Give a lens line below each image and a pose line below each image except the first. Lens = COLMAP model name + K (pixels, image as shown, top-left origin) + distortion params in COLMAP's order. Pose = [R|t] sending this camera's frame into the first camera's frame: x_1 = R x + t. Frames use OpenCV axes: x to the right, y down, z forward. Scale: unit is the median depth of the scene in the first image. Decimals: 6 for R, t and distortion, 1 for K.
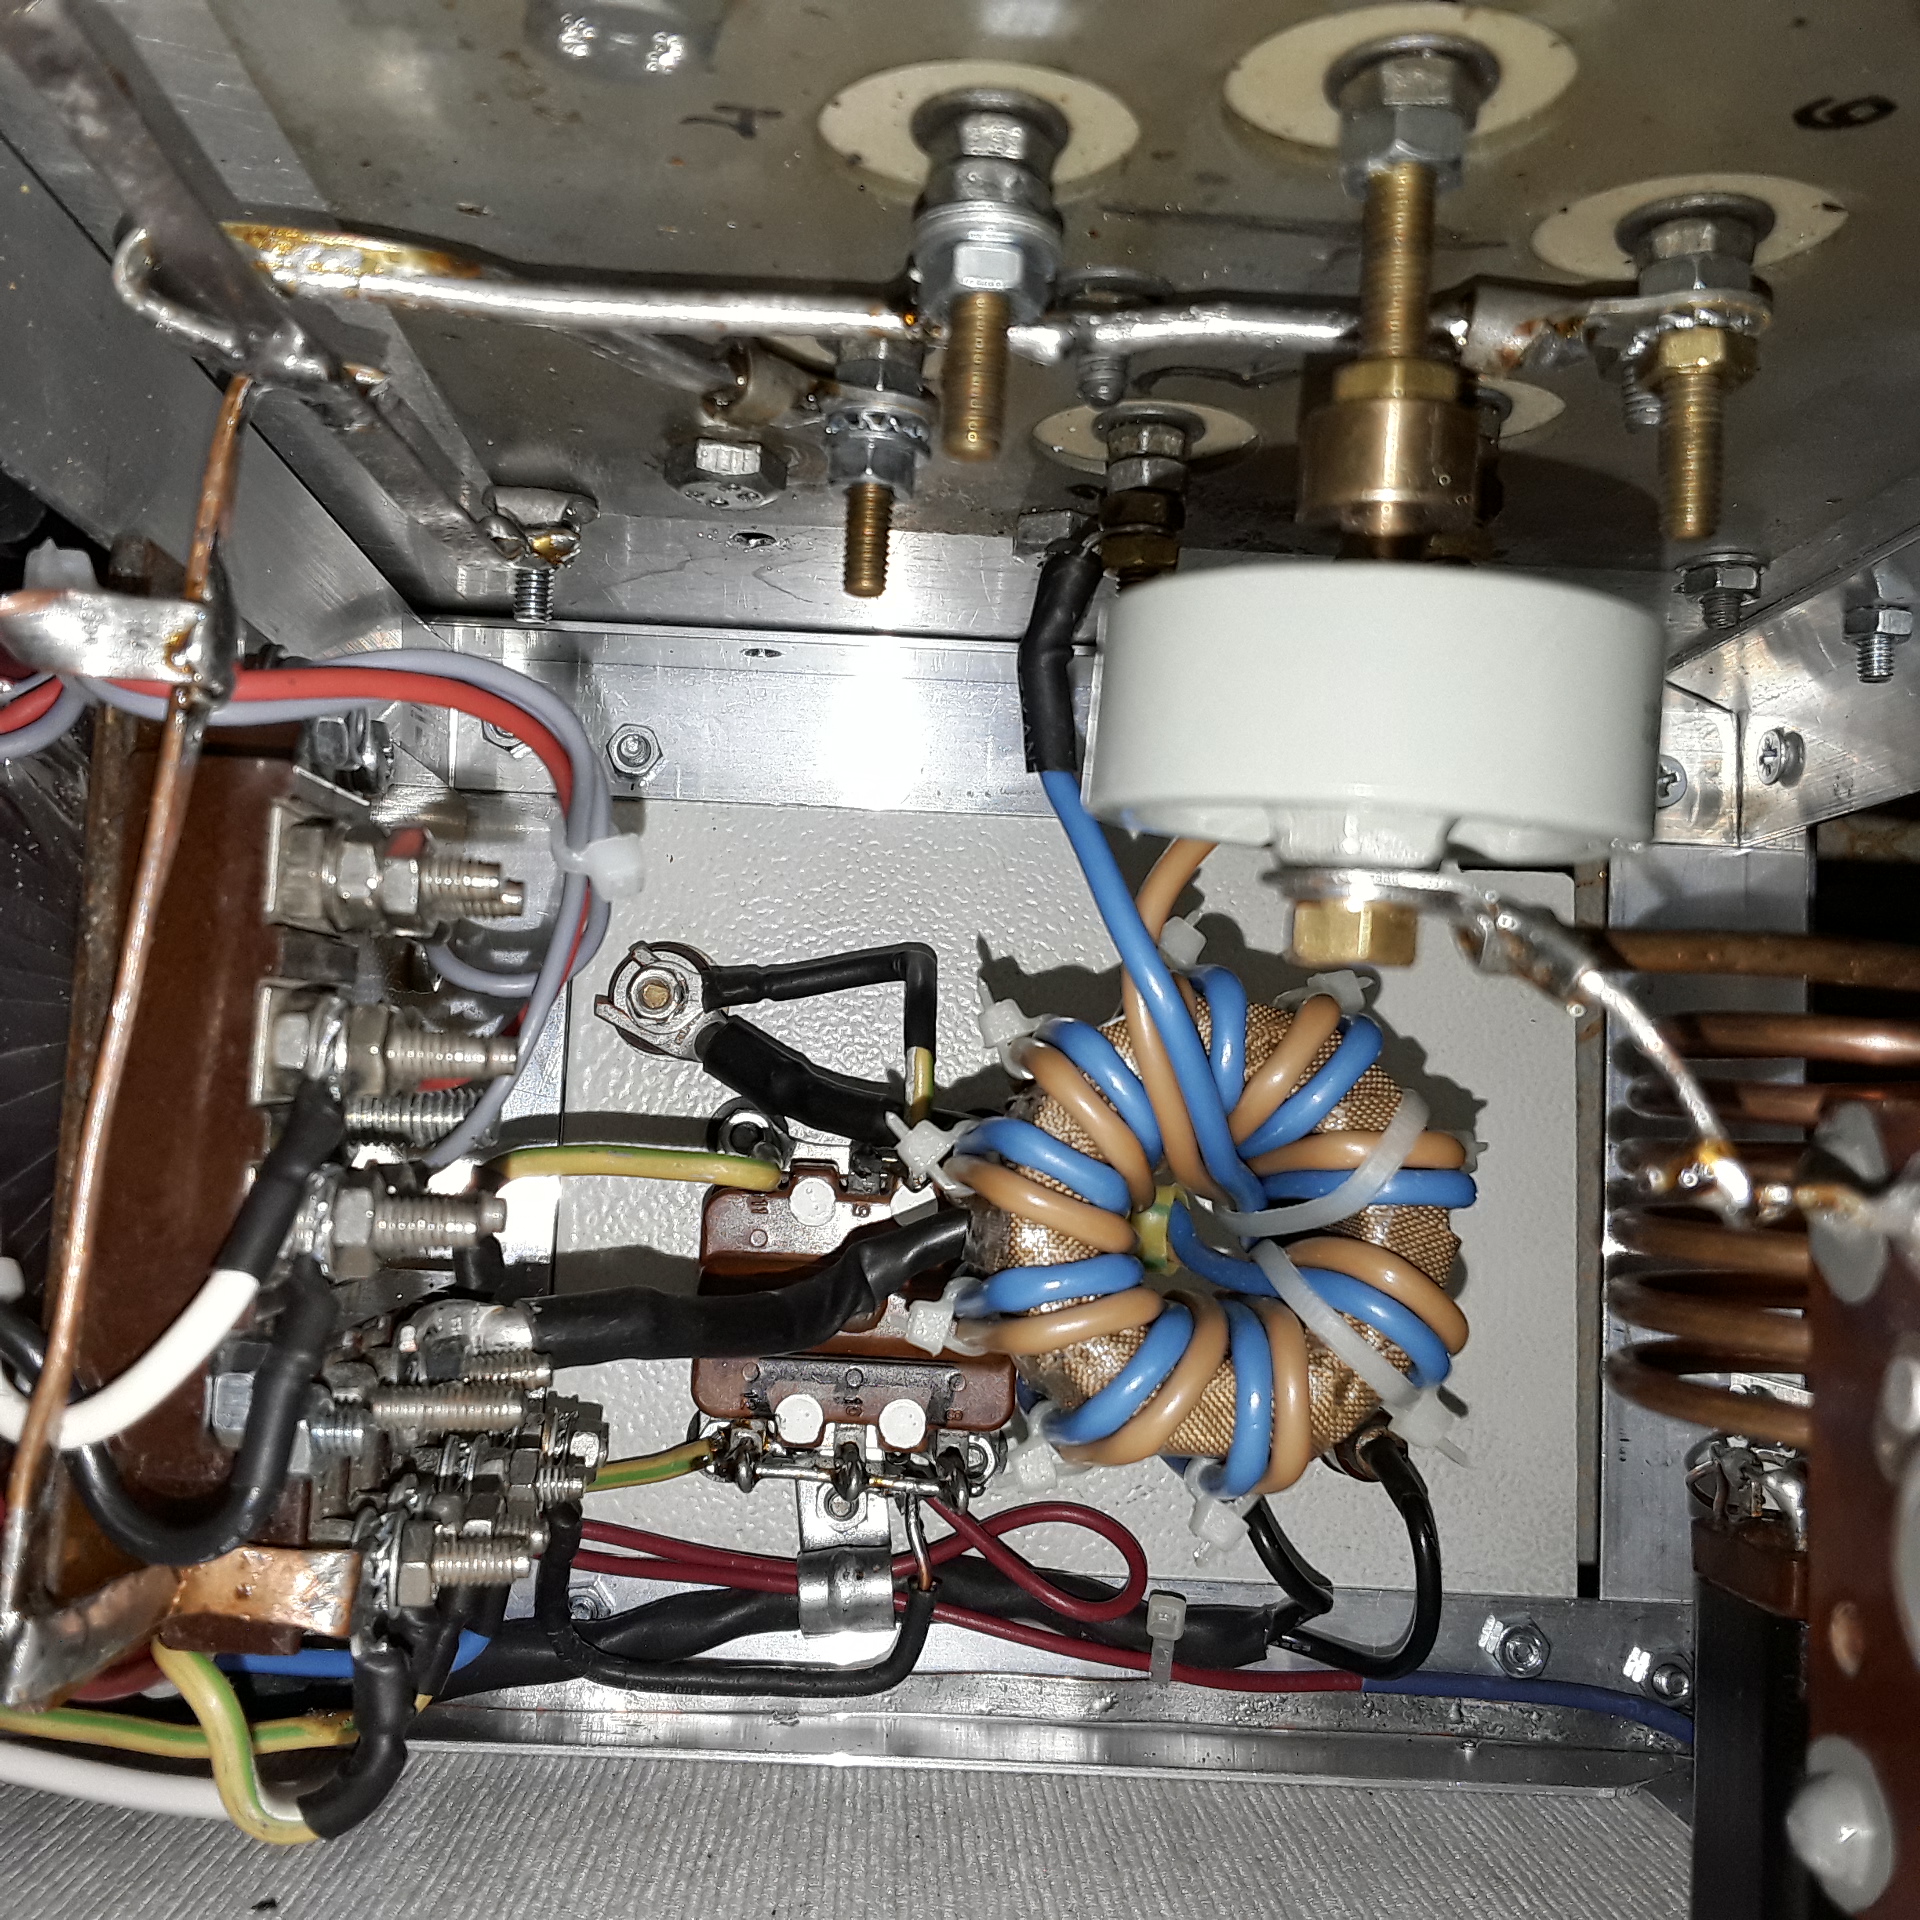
lens RADIAL K [[2162.2, 0, 960.0], [0, 2162.2, 960.0], [0, 0, 1]] dist [0.130392, -0.151745]
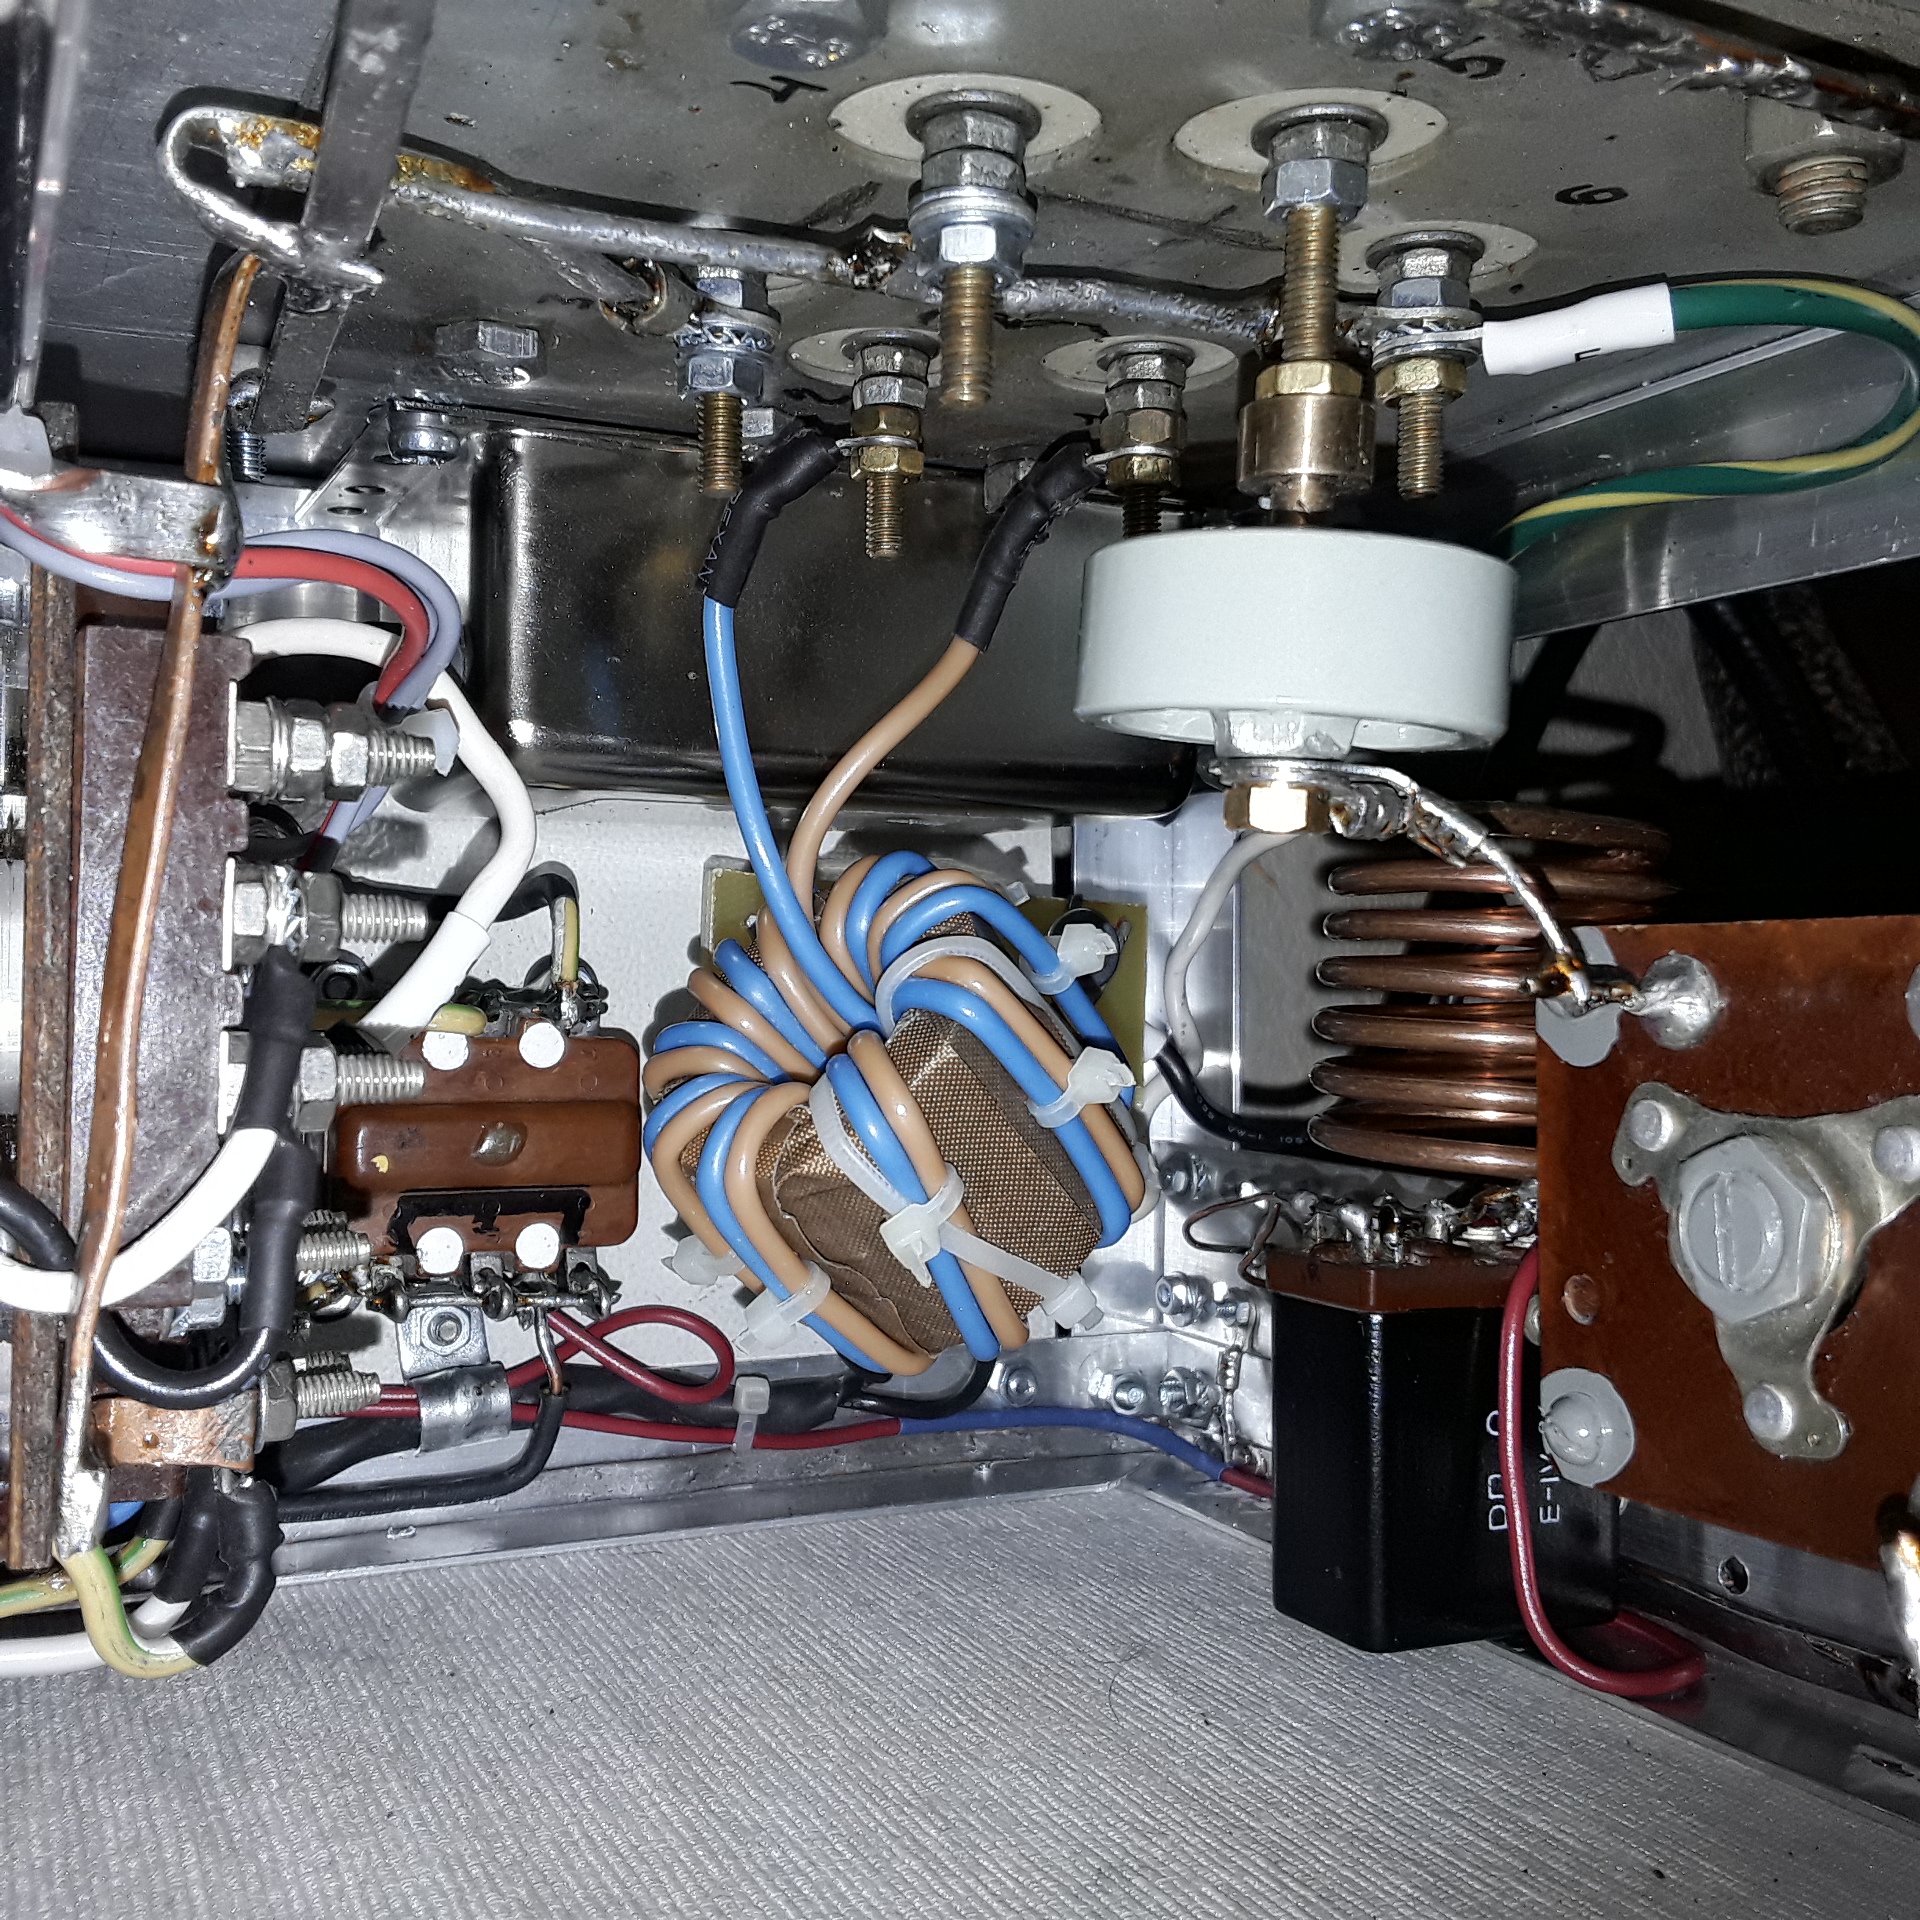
lens RADIAL K [[2162.2, 0, 960.0], [0, 2162.2, 960.0], [0, 0, 1]] dist [0.130392, -0.151745]
pose [[0.914903, -0.036195, 0.402049, -0.369817], [0.004051, 0.996745, 0.080513, -0.019128], [-0.403654, -0.072033, 0.912072, -0.077486]]
